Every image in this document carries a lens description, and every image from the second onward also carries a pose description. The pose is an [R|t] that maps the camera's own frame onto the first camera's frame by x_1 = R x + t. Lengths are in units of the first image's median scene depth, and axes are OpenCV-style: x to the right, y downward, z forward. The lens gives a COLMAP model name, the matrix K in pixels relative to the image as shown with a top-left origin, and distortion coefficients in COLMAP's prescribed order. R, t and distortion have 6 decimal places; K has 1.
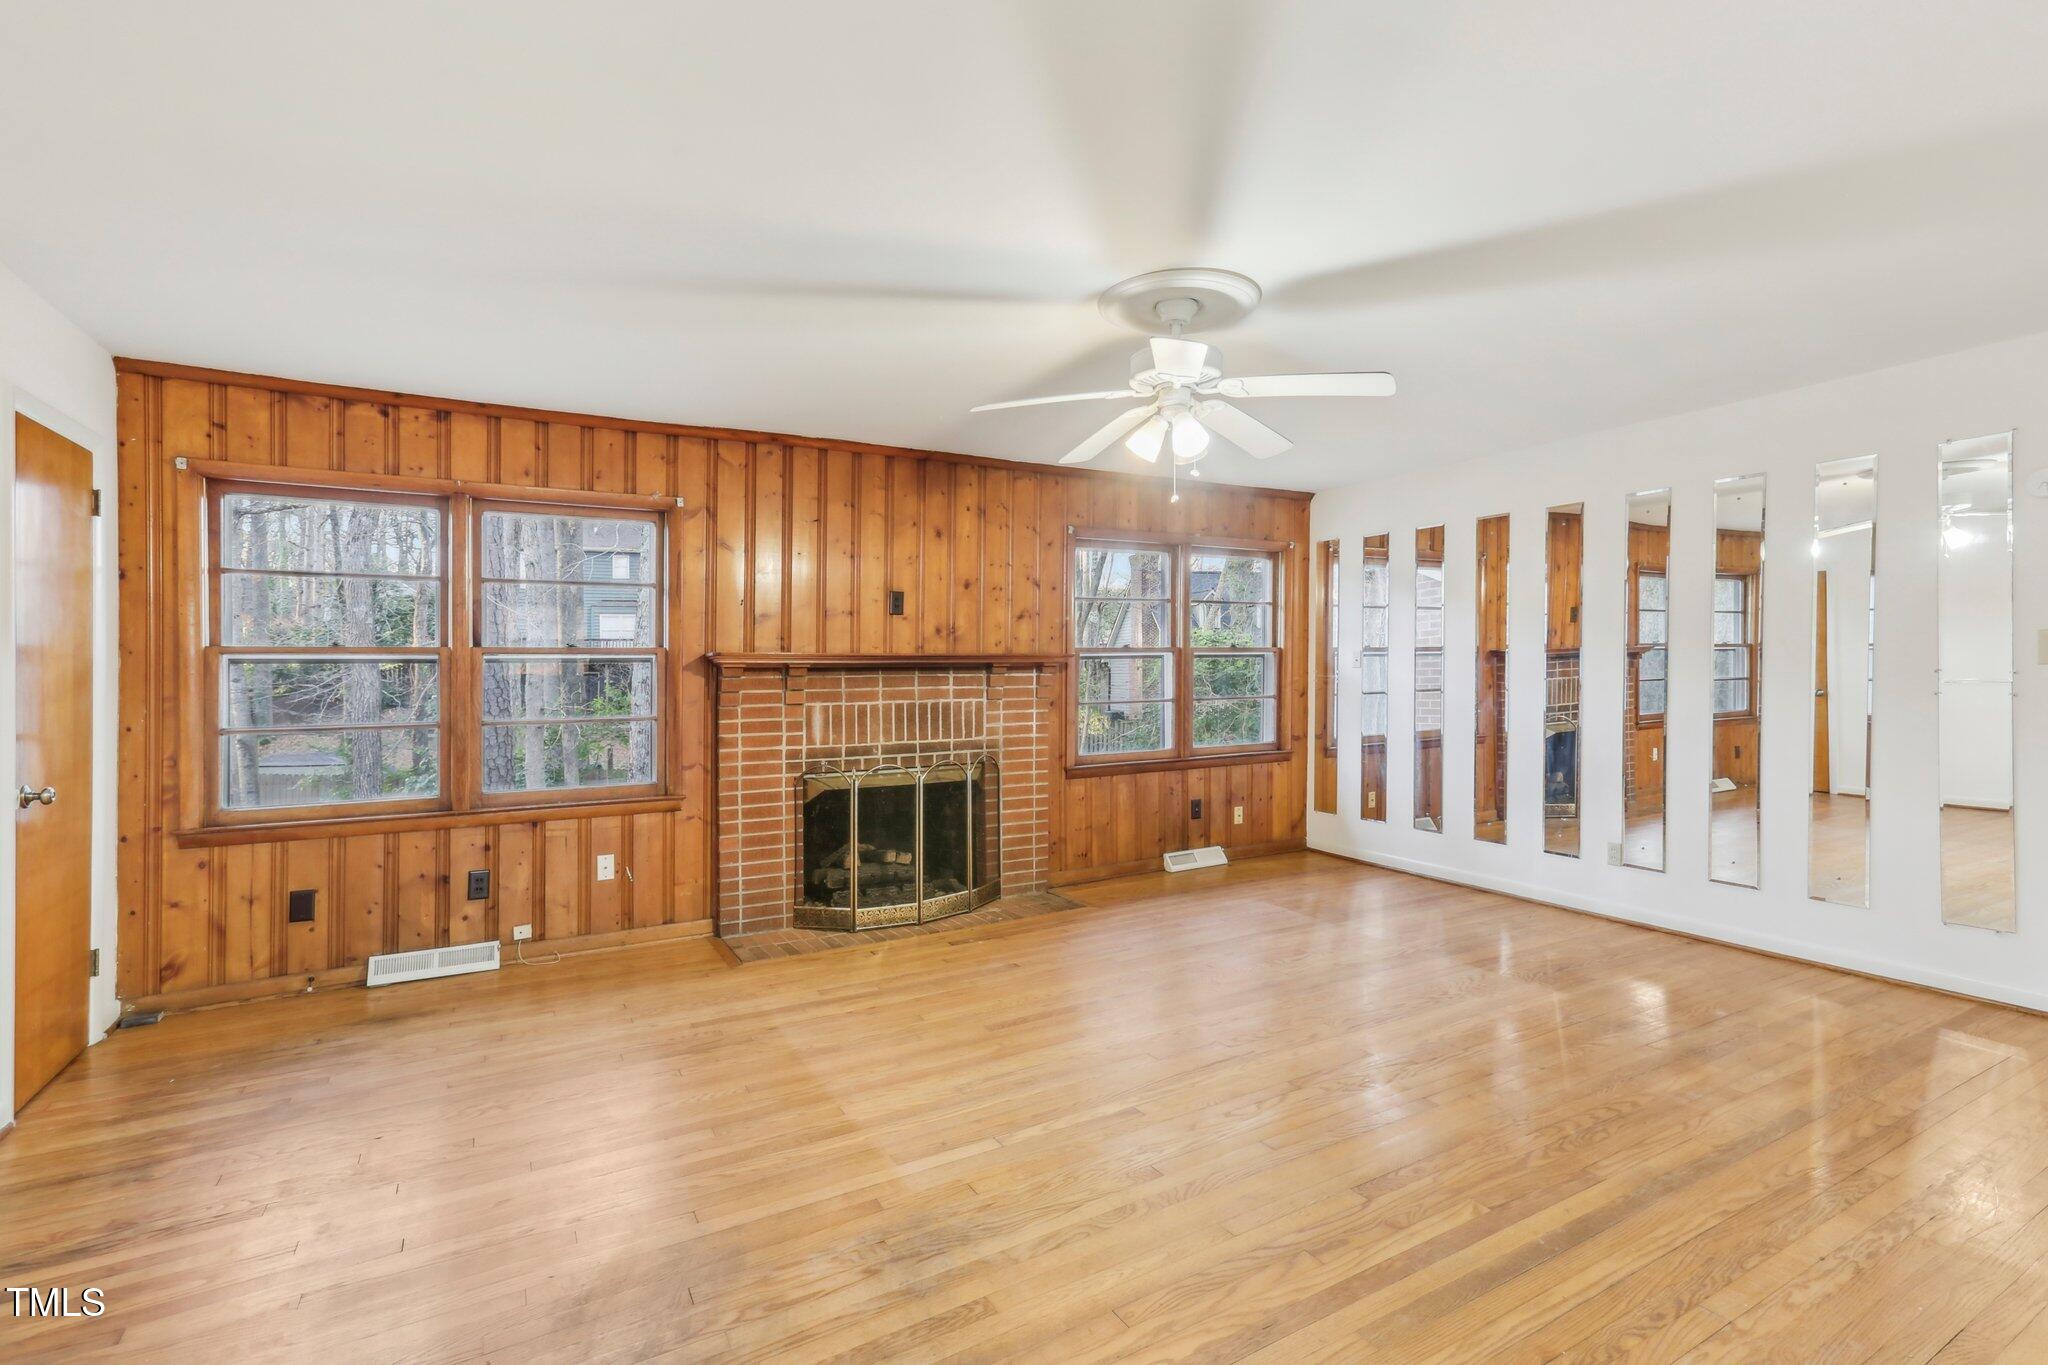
lens RADIAL K [[931.4, 0, 1037.7], [0, 931.4, 670.9], [0, 0, 1]] dist [-0.003395, -0.000114]
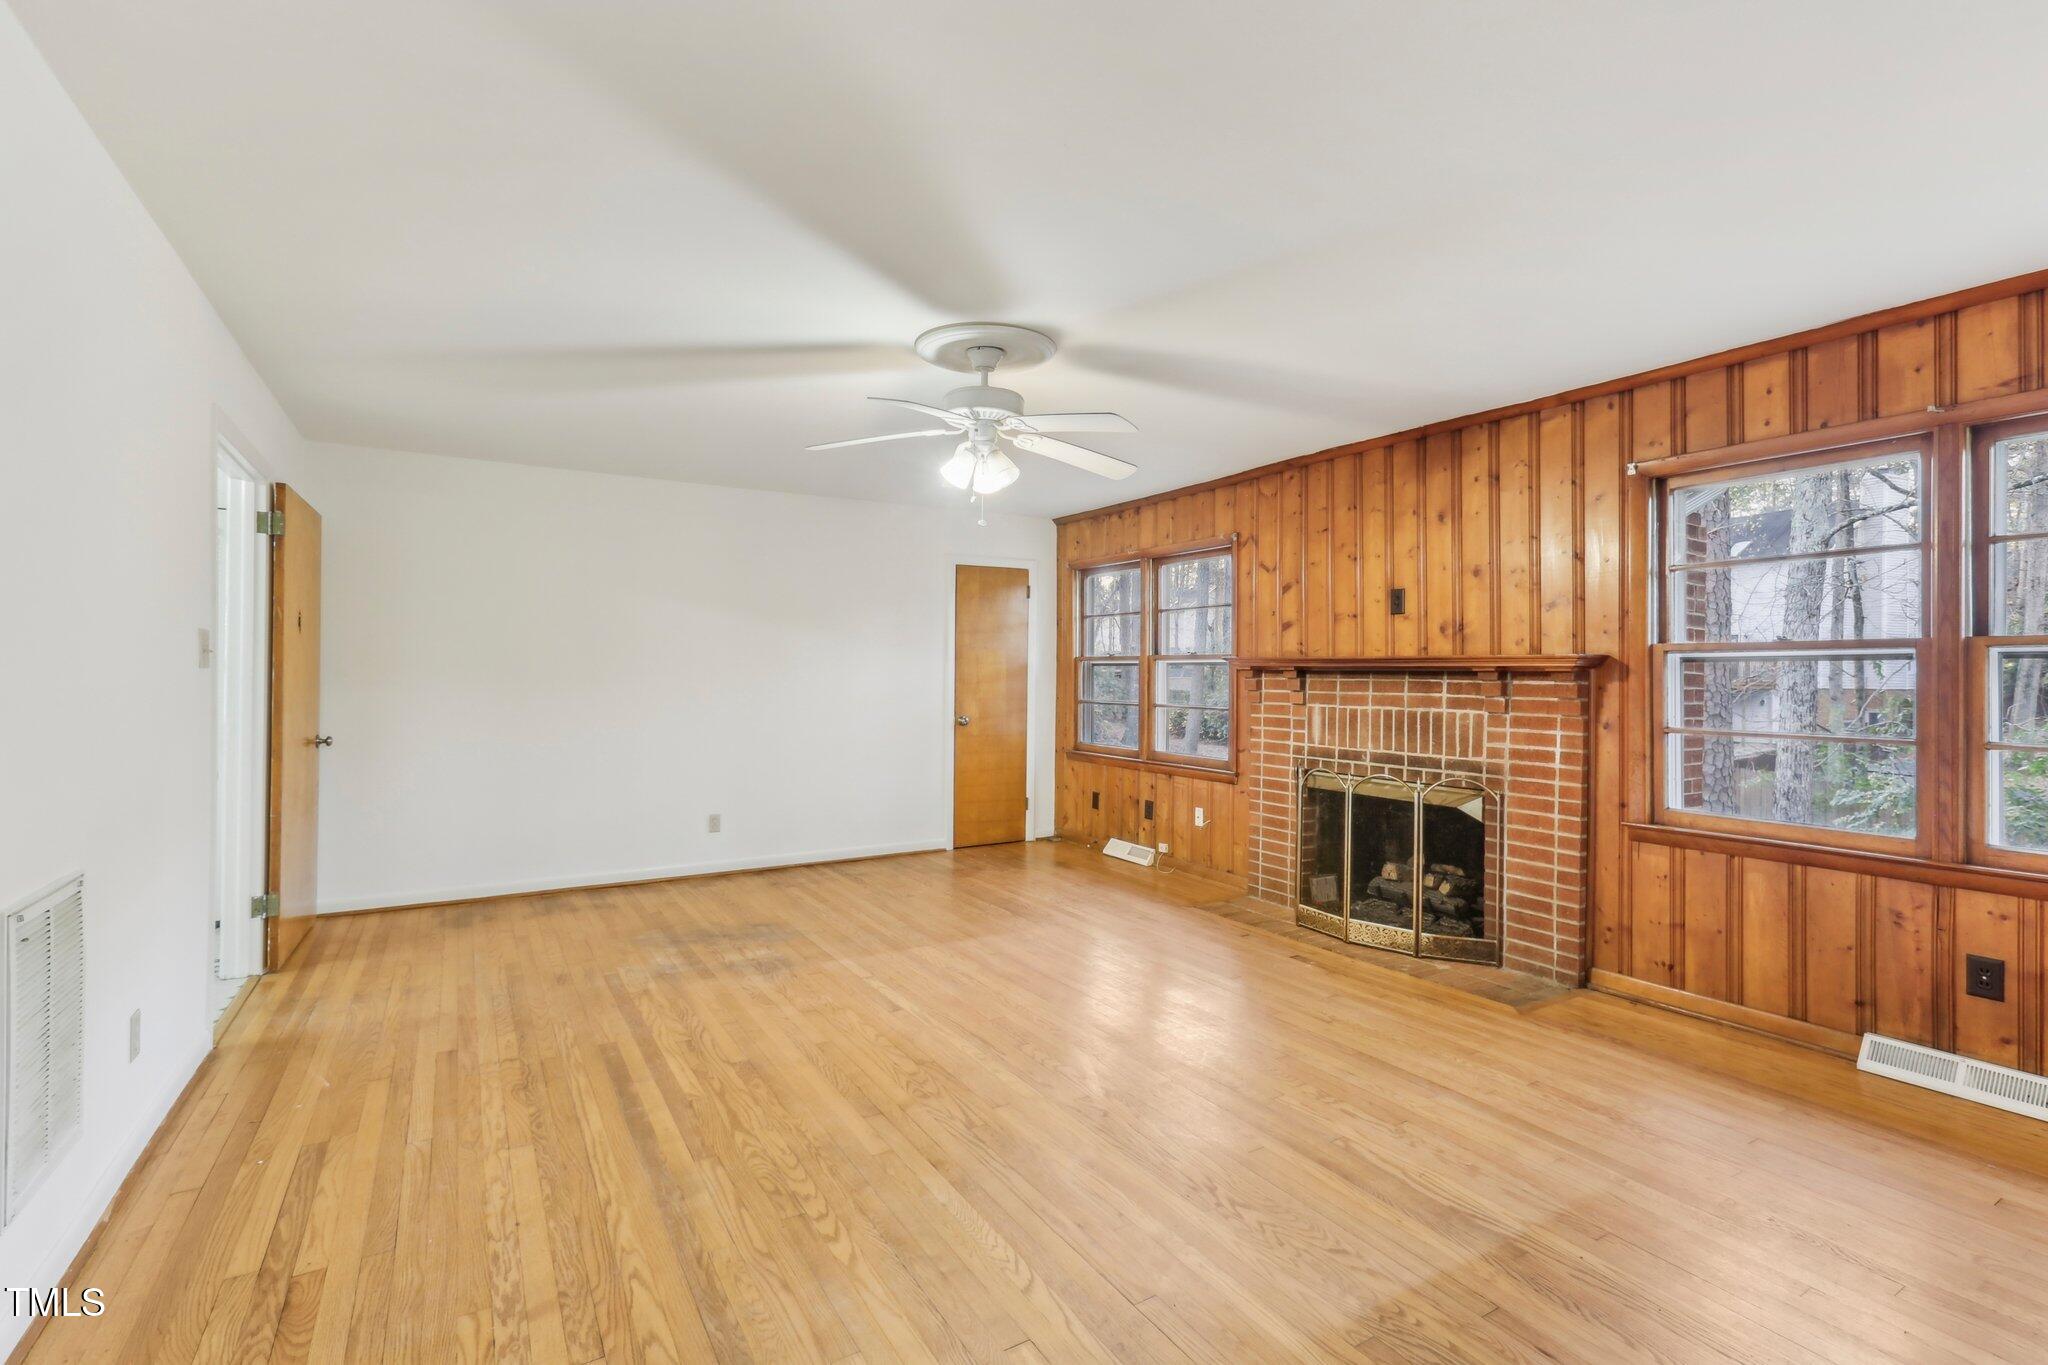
lens RADIAL K [[931.4, 0, 1037.7], [0, 931.4, 670.9], [0, 0, 1]] dist [-0.003395, -0.000114]
pose [[0.047929, 0.007907, -0.998819, 0.770867], [-0.007542, 0.999943, 0.007554, -0.008491], [0.998822, 0.007171, 0.047986, 0.612748]]
